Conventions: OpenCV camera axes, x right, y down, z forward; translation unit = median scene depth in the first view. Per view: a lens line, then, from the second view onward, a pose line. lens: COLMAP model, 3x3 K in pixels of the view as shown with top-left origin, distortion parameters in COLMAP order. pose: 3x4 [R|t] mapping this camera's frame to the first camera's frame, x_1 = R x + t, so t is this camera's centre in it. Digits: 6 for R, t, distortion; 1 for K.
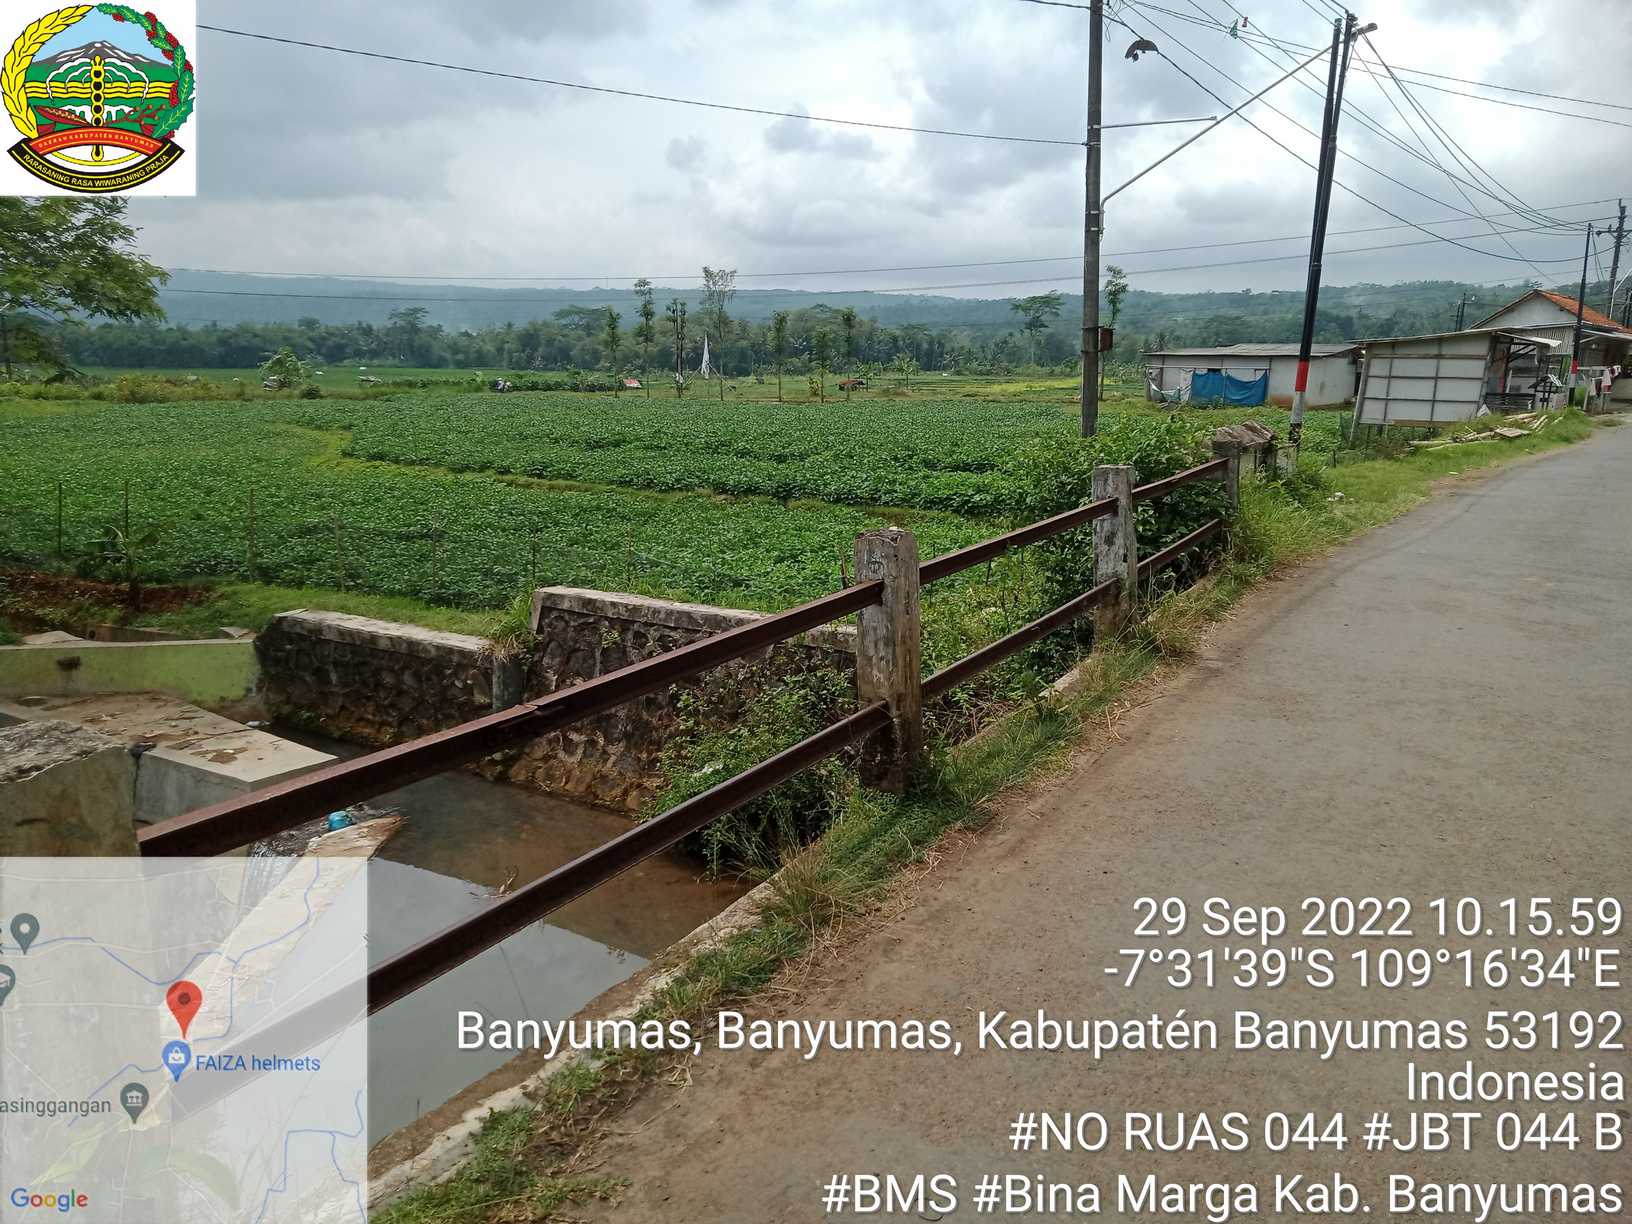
lens RADIAL K [[1208.0, 0, 816.0], [0, 1208.0, 612.0], [0, 0, 1]] dist [0.056257, -0.058684]
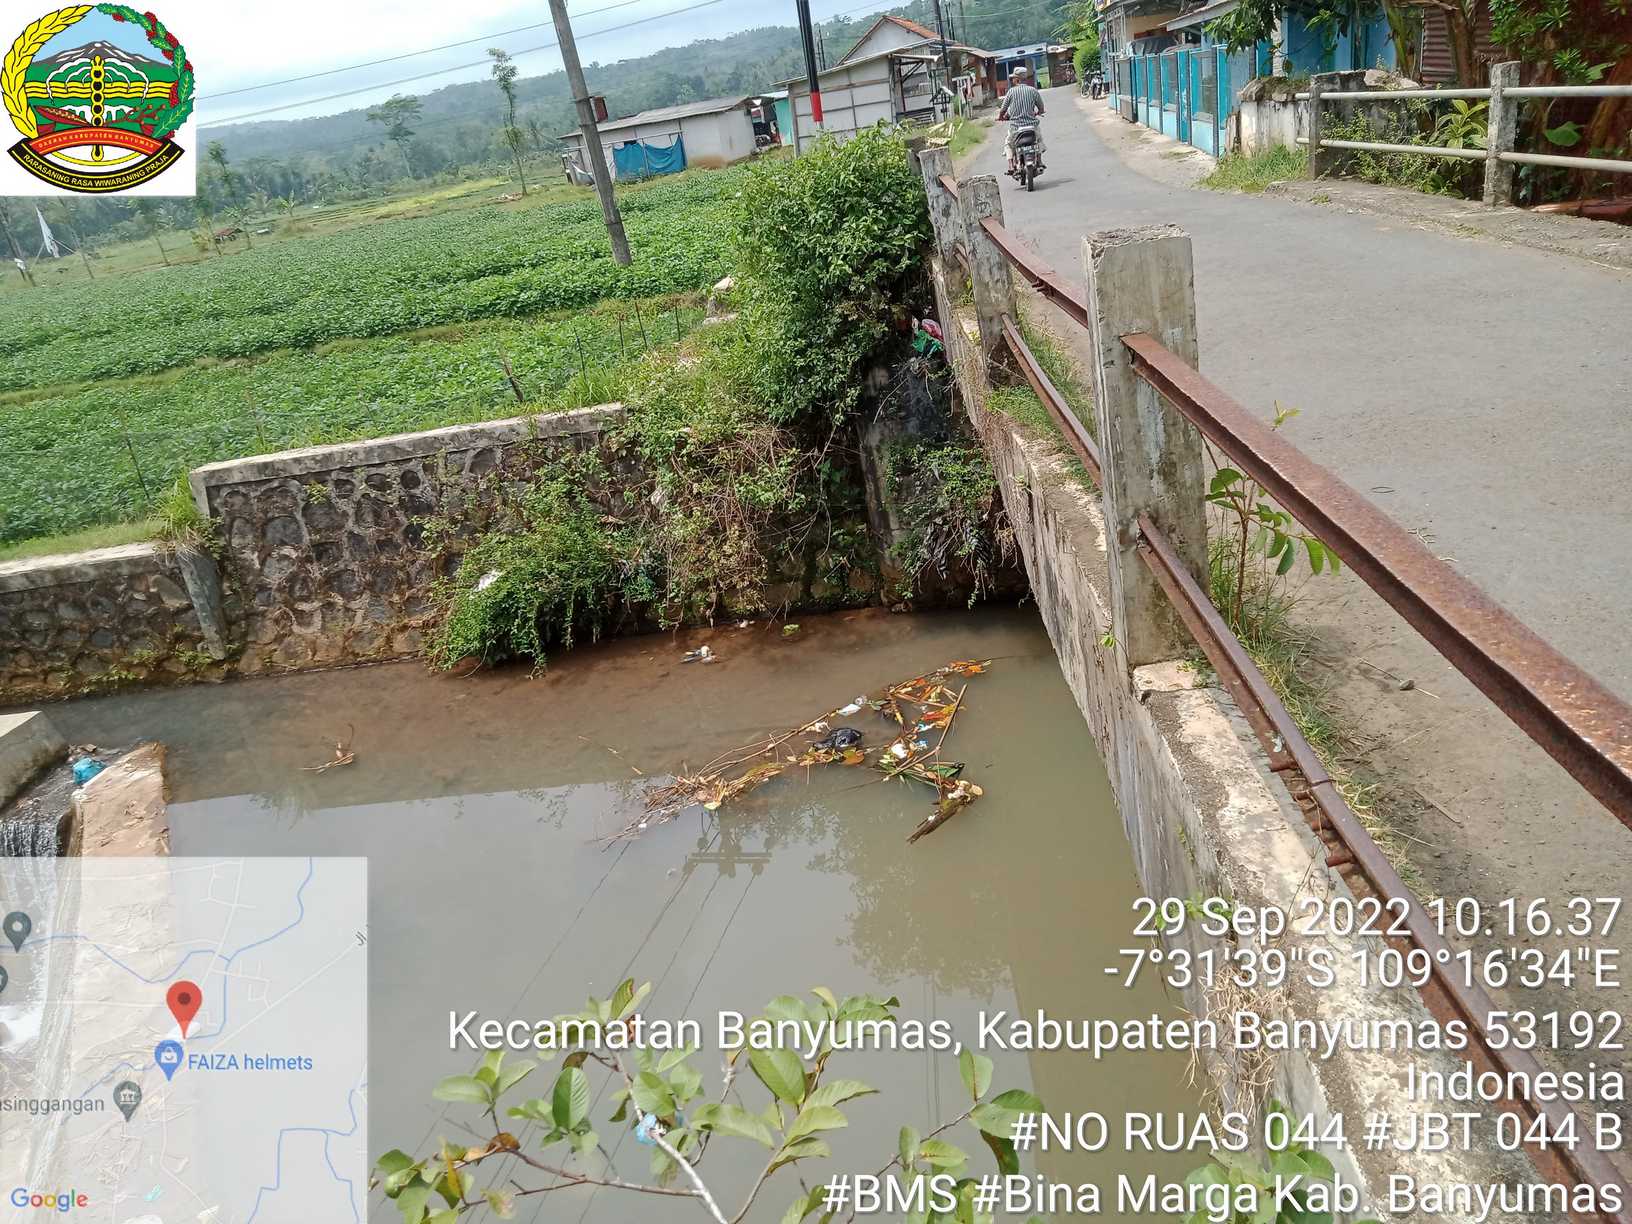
lens RADIAL K [[1208.0, 0, 816.0], [0, 1208.0, 612.0], [0, 0, 1]] dist [0.056257, -0.058684]
pose [[0.867940, -0.321080, 0.378929, -0.201938], [0.260524, 0.943875, 0.203045, 0.016513], [-0.422855, -0.077511, 0.902876, -0.029381]]
